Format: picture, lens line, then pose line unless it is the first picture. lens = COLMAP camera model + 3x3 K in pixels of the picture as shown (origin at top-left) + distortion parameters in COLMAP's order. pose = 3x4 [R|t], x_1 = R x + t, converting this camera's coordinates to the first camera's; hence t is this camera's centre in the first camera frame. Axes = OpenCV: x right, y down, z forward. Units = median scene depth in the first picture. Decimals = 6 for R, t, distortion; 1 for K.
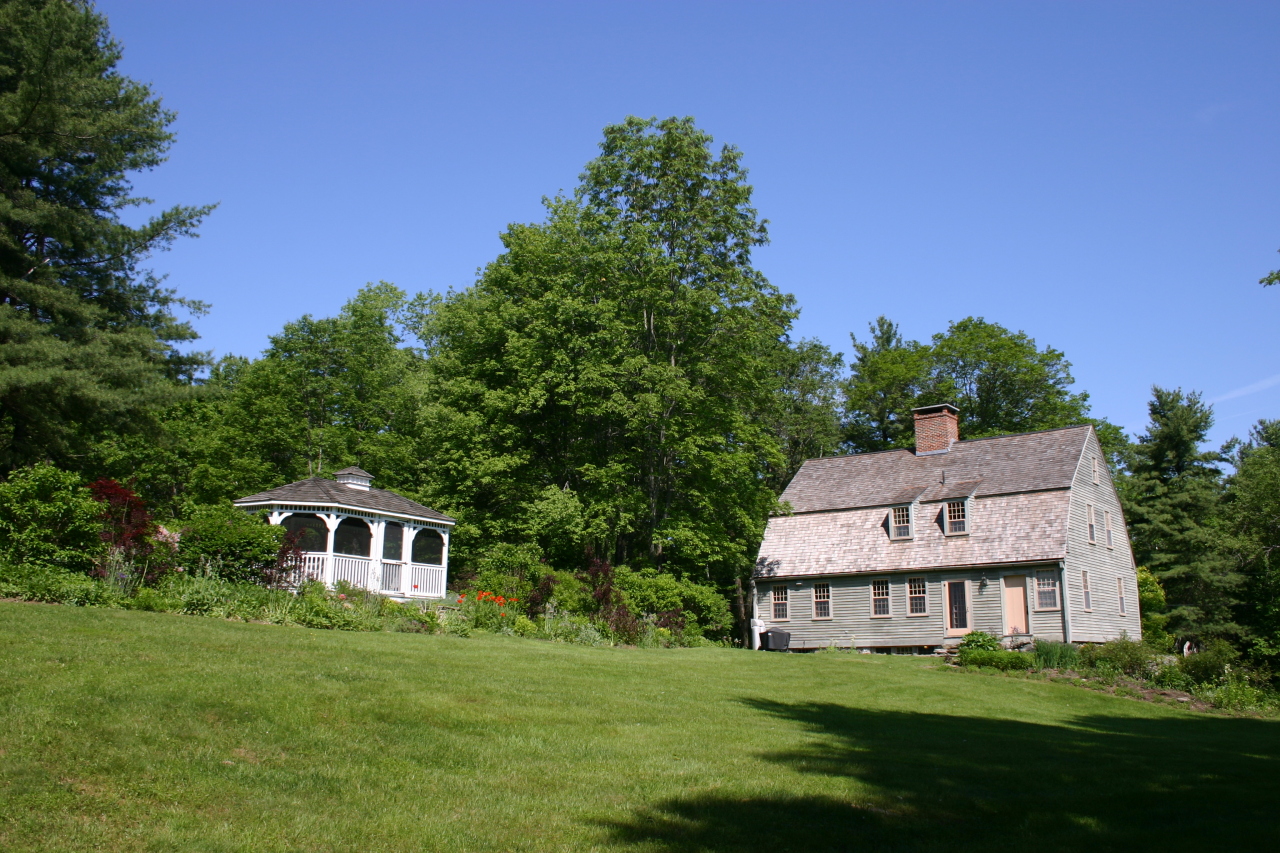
lens RADIAL K [[1040.6, 0, 639.5], [0, 1040.6, 434.6], [0, 0, 1]] dist [-0.157694, 0.138221]
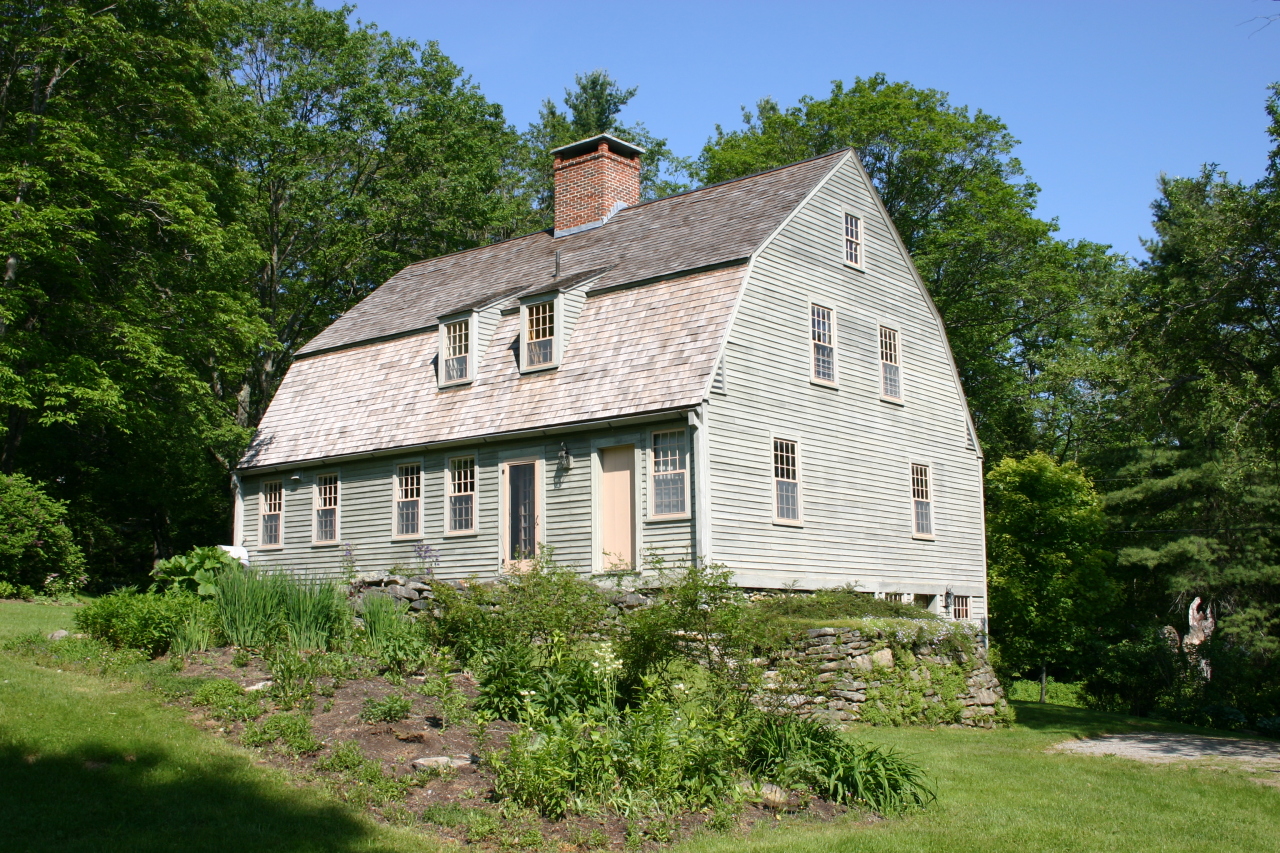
lens RADIAL K [[1266.5, 0, 640.0], [0, 1266.5, 426.5], [0, 0, 1]] dist [-0.015423, -0.007705]
pose [[0.999570, -0.012204, -0.026665, 0.368533], [0.013776, 0.998127, 0.059599, 0.088336], [0.025888, -0.059940, 0.997866, 0.392190]]
